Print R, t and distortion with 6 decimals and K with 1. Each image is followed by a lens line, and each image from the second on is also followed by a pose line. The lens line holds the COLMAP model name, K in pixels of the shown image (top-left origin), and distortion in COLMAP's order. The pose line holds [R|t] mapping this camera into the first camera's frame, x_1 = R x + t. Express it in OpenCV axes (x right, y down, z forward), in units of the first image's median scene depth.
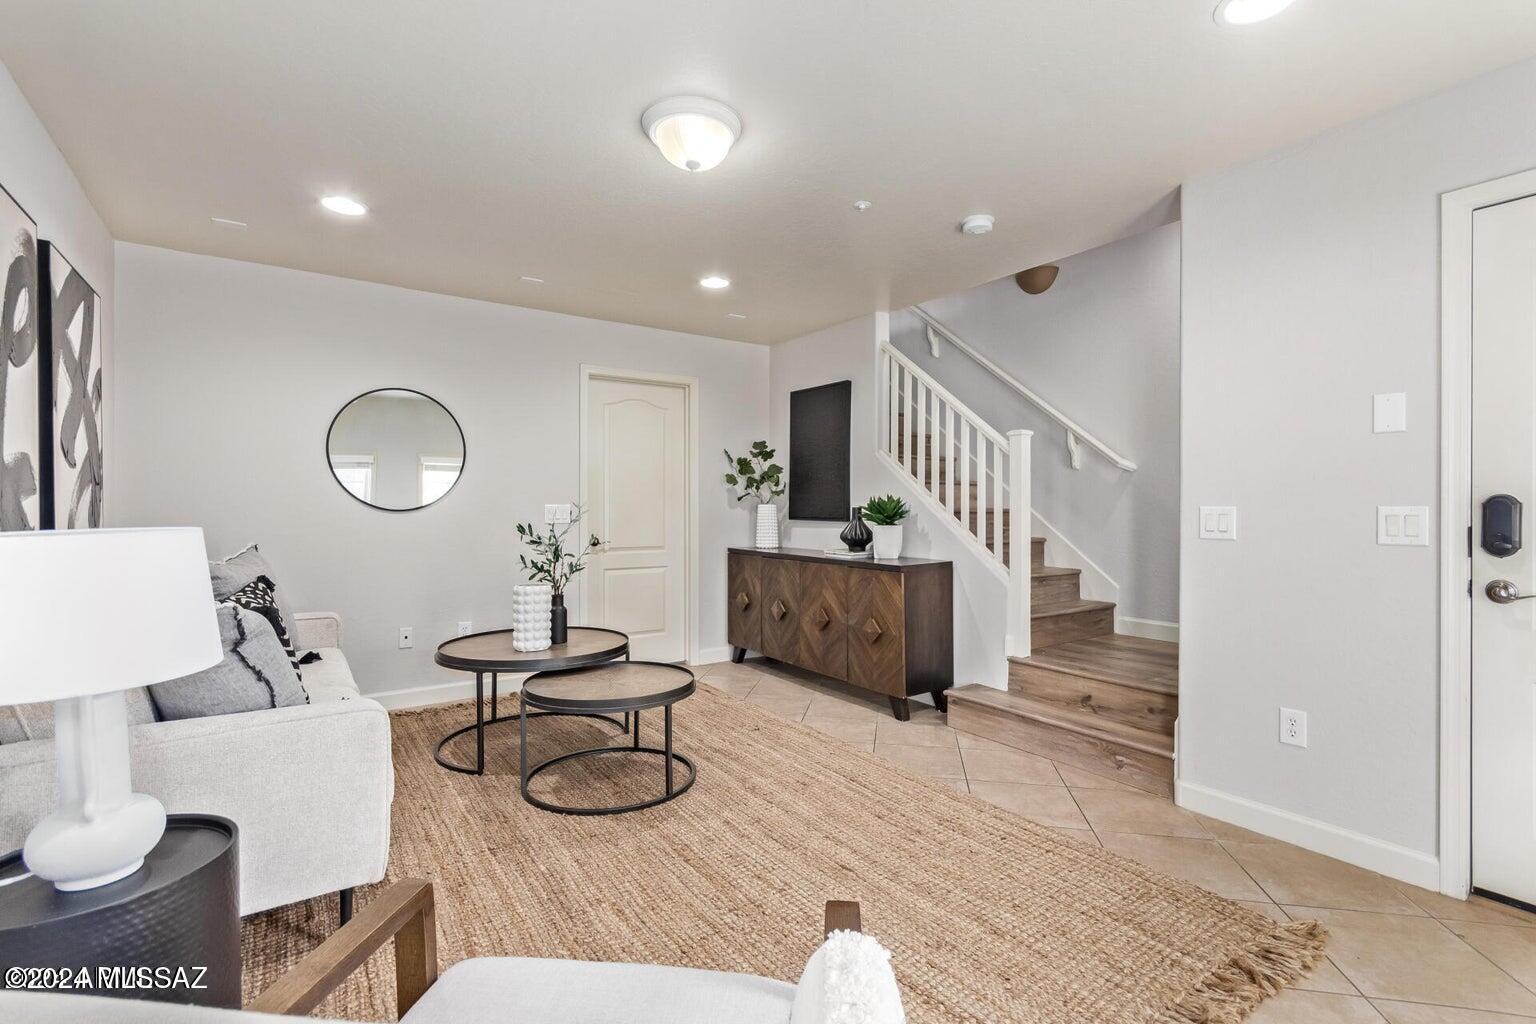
lens RADIAL K [[704.4, 0, 768.0], [0, 704.4, 512.0], [0, 0, 1]] dist [-0.000010, -0.000019]
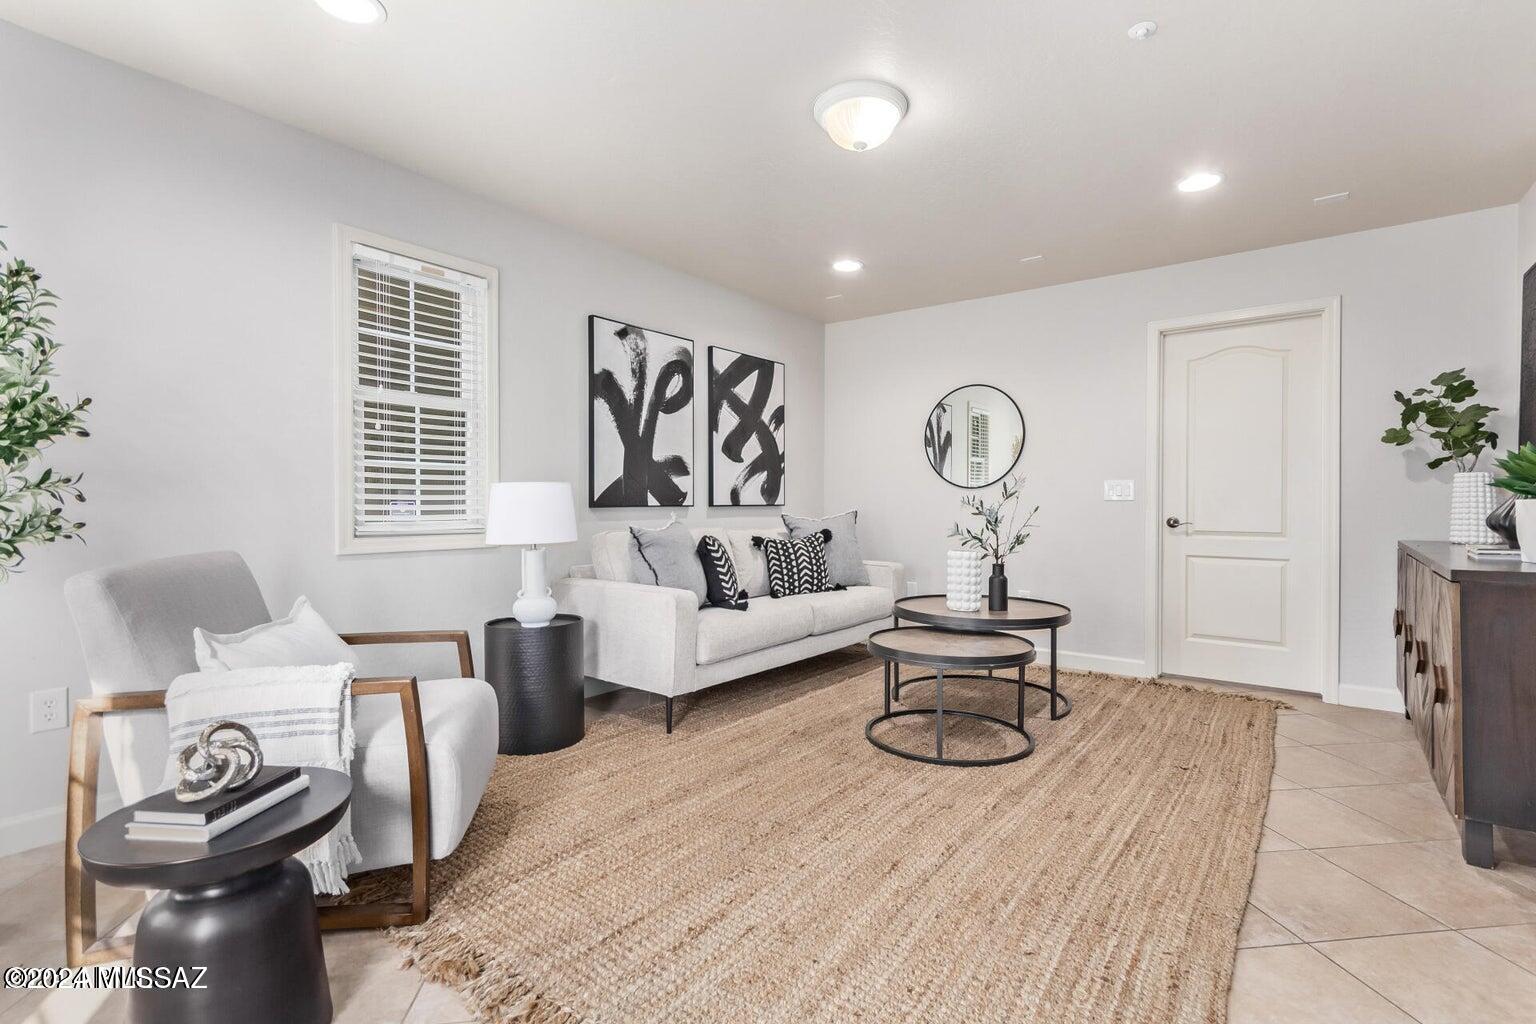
lens RADIAL K [[712.0, 0, 778.9], [0, 712.0, 504.8], [0, 0, 1]] dist [-0.000820, 0.000414]
pose [[0.315474, 0.004446, -0.948924, 0.670546], [-0.007543, 0.999969, 0.002178, 0.035569], [0.948904, 0.006471, 0.315497, 0.417673]]
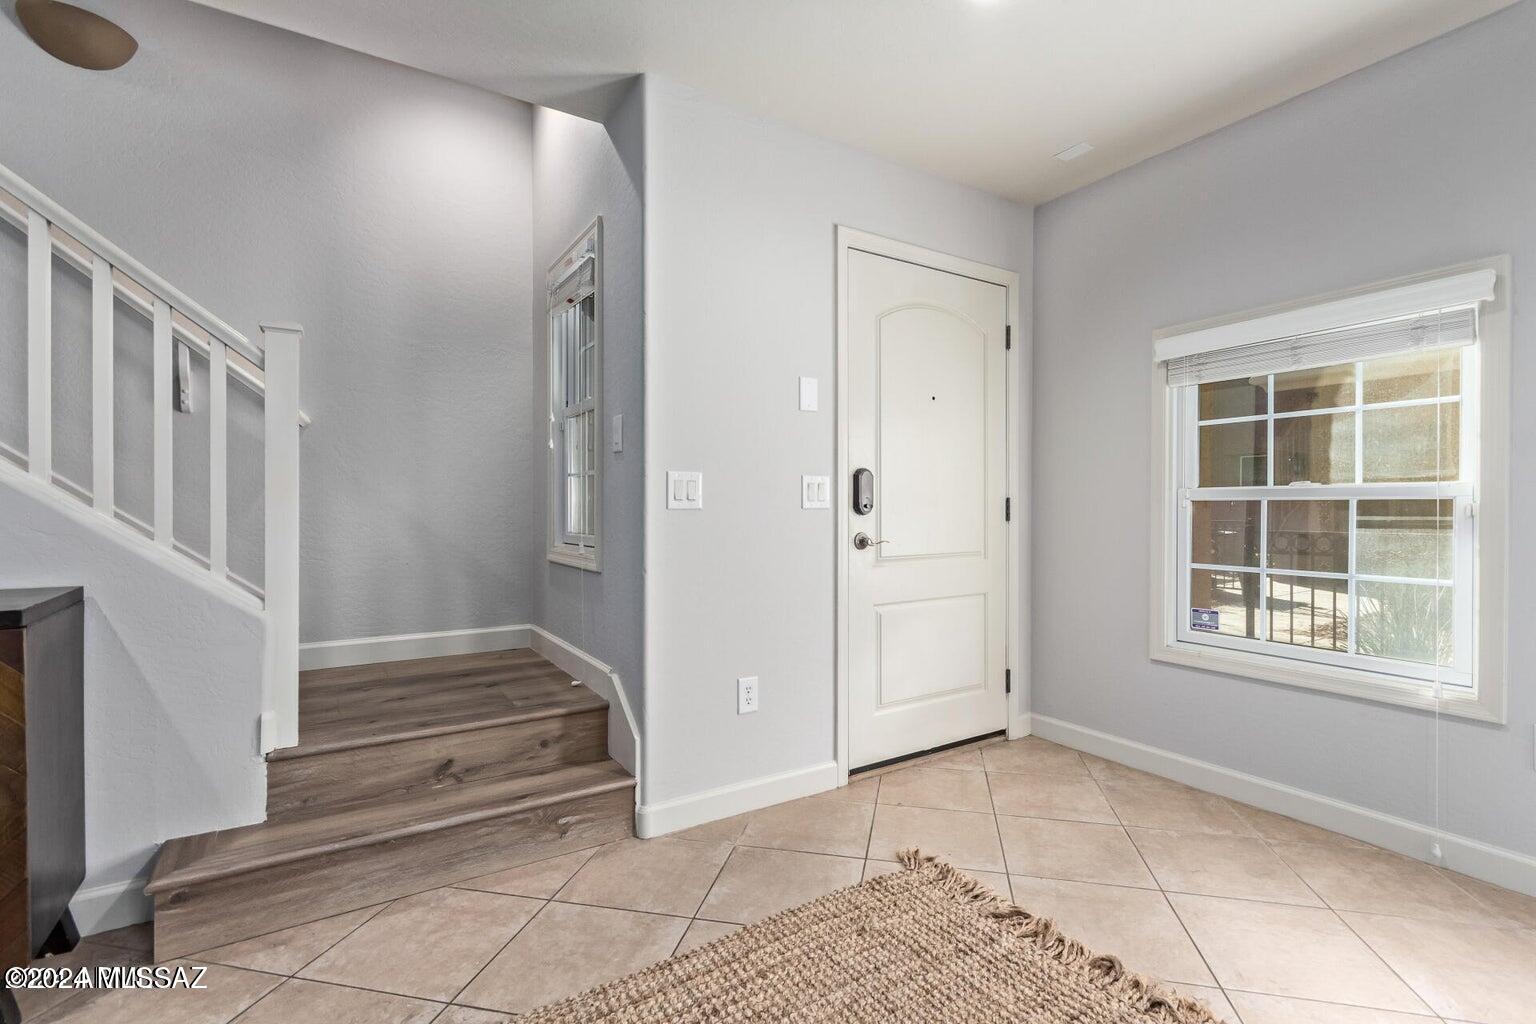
lens RADIAL K [[712.0, 0, 778.9], [0, 712.0, 504.8], [0, 0, 1]] dist [-0.000820, 0.000414]
pose [[0.027373, -0.003367, 0.999620, -0.210152], [0.003777, 0.999988, 0.003265, 0.026030], [-0.999618, 0.003686, 0.027385, 0.739951]]
